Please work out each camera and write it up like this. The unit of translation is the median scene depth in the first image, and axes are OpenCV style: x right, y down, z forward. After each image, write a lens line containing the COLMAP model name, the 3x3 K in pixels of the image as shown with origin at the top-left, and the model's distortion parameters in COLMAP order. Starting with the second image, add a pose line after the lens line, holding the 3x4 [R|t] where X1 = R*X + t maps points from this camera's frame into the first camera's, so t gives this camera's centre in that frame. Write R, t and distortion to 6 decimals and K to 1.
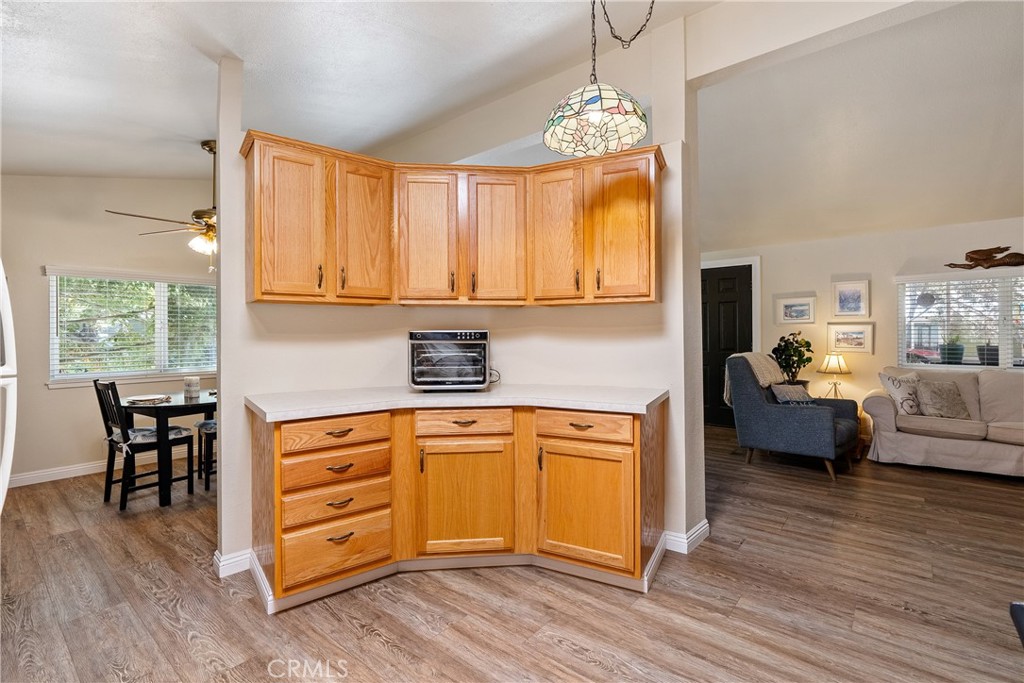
lens RADIAL K [[472.4, 0, 521.3], [0, 472.4, 336.5], [0, 0, 1]] dist [-0.002598, 0.005180]
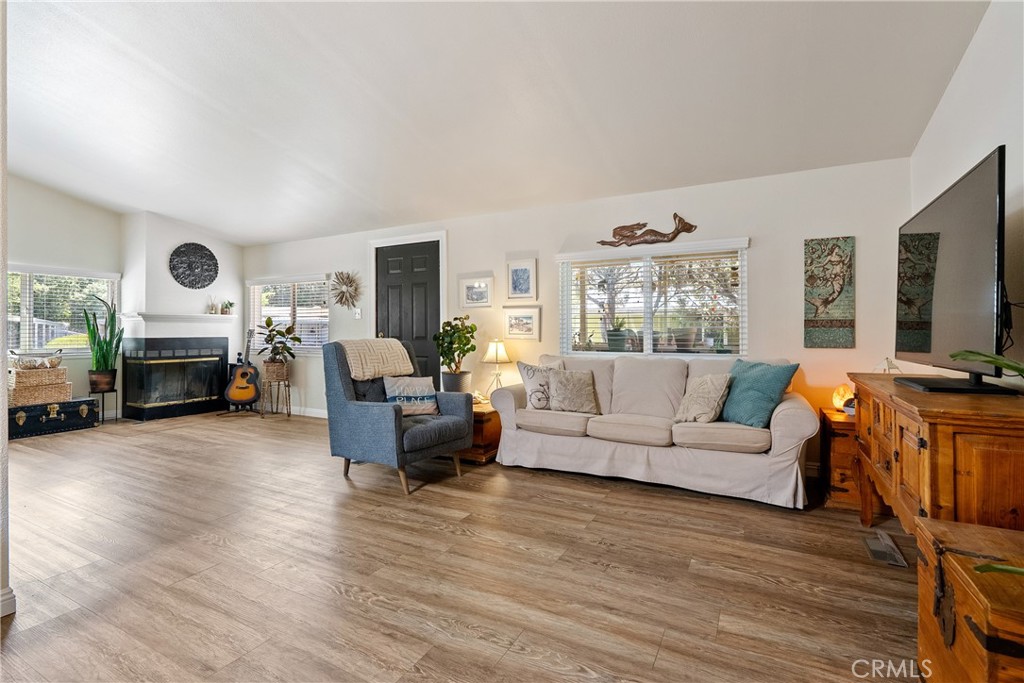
lens RADIAL K [[472.4, 0, 513.5], [0, 472.4, 325.0], [0, 0, 1]] dist [-0.002598, 0.005180]
pose [[0.982931, 0.003338, 0.183944, 0.576819], [-0.000397, 0.999872, -0.016023, 0.023410], [-0.183974, 0.015676, 0.982806, 0.138964]]
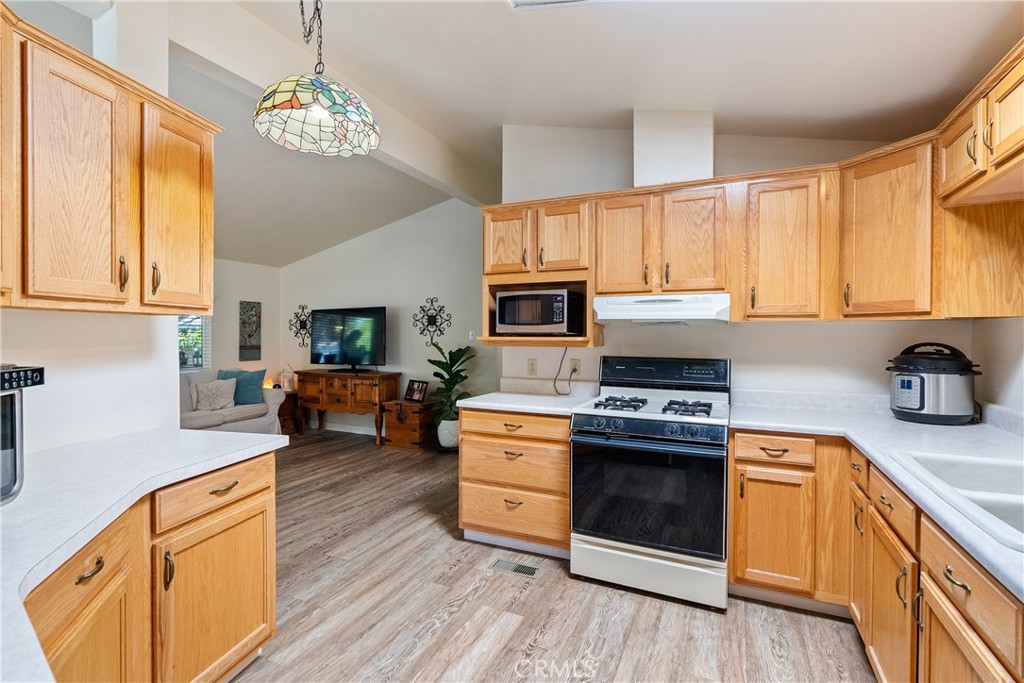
lens RADIAL K [[472.4, 0, 509.4], [0, 472.4, 340.8], [0, 0, 1]] dist [-0.002598, 0.005180]
pose [[-0.230966, -0.005717, 0.972945, -0.325059], [0.000317, 0.999982, 0.005951, -0.018659], [-0.972962, 0.001683, -0.230960, 0.356028]]
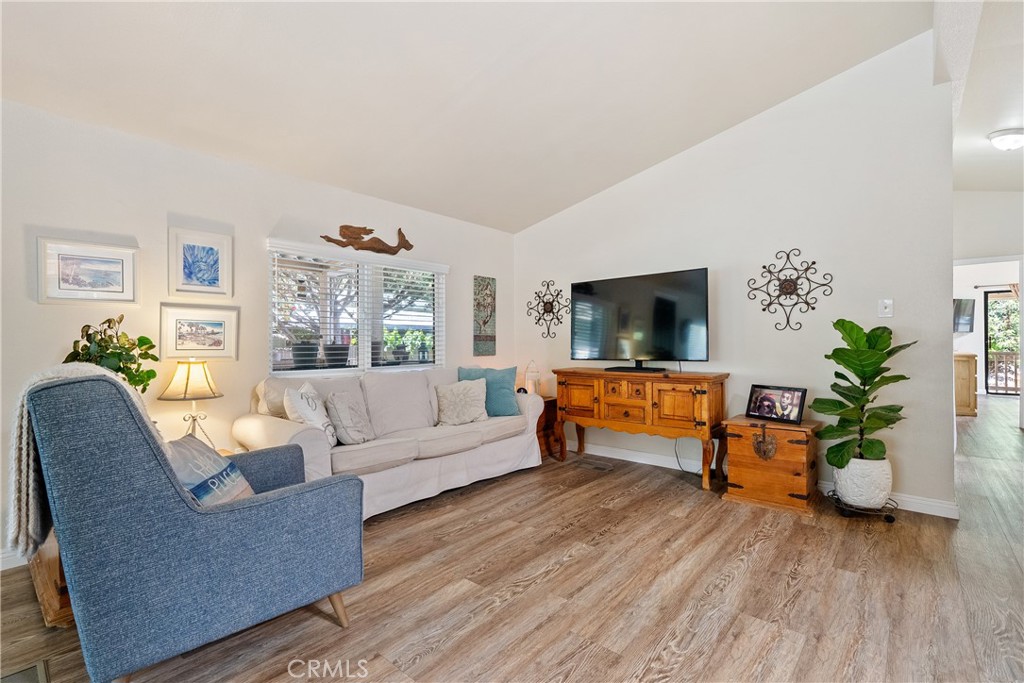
lens RADIAL K [[472.4, 0, 510.2], [0, 472.4, 336.9], [0, 0, 1]] dist [-0.002598, 0.005180]
pose [[0.037002, 0.013953, 0.999218, 0.163745], [0.008080, 0.999866, -0.014261, 0.021799], [-0.999283, 0.008601, 0.036884, 0.682319]]
